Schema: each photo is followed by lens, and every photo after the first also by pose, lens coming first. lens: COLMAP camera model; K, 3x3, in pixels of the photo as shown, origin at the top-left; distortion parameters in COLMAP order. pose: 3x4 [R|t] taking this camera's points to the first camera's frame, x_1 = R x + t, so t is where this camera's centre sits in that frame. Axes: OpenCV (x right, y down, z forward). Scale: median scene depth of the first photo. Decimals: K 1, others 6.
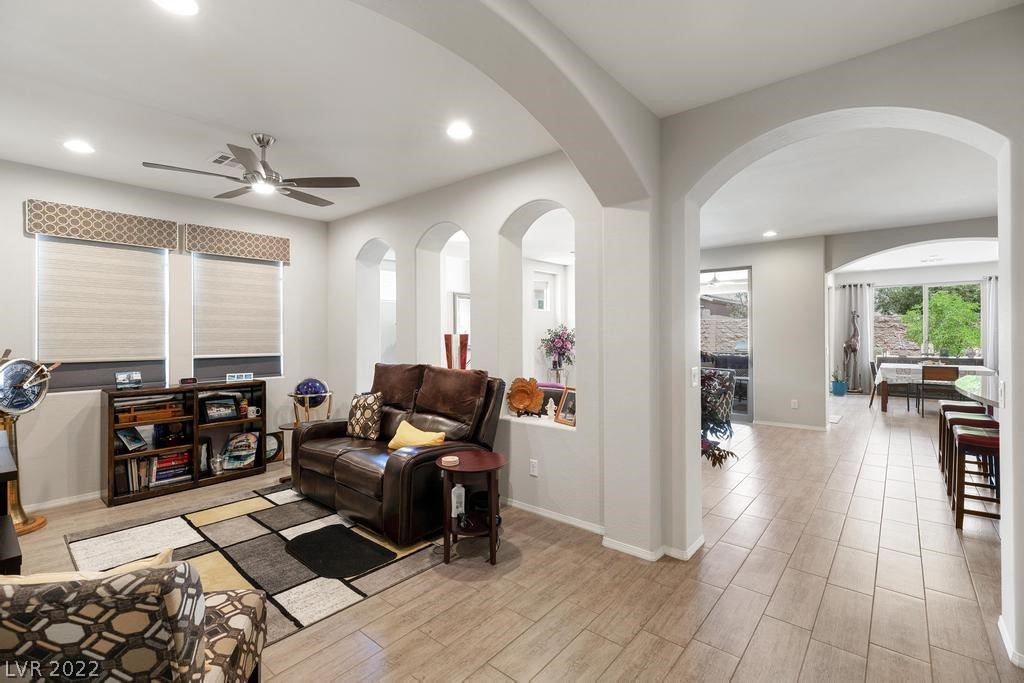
lens RADIAL K [[457.5, 0, 511.1], [0, 457.5, 331.6], [0, 0, 1]] dist [0.001183, 0.000298]
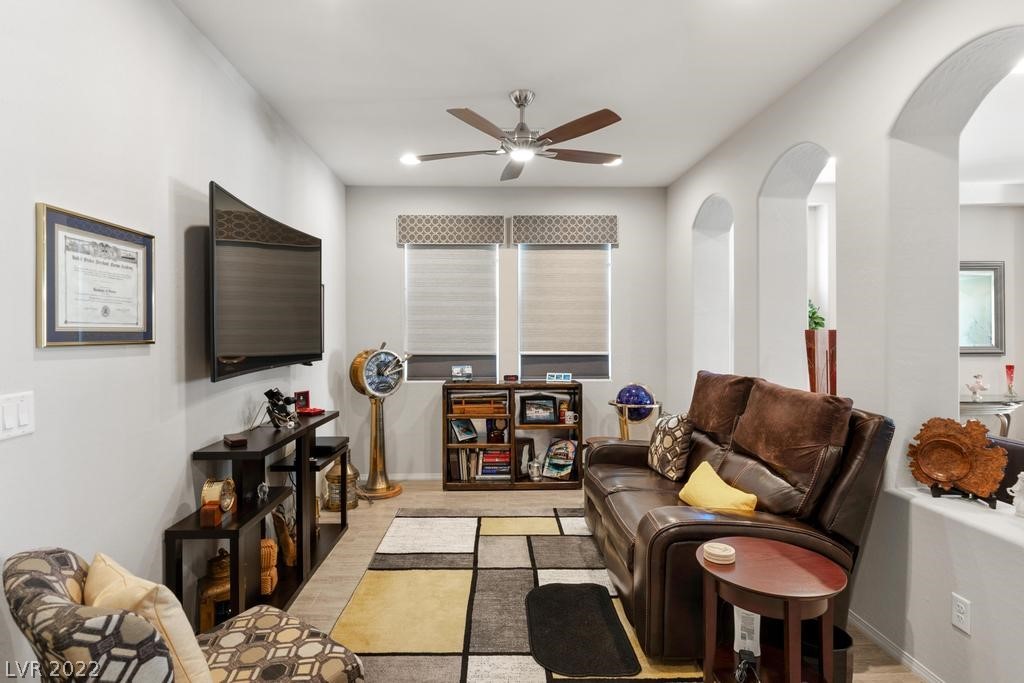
lens RADIAL K [[525.7, 0, 509.5], [0, 525.7, 332.7], [0, 0, 1]] dist [-0.003131, -0.000335]
pose [[0.665354, 0.004517, -0.746515, 0.132222], [0.004753, 0.999936, 0.010286, 0.000704], [0.746513, -0.010392, 0.665289, 0.275636]]
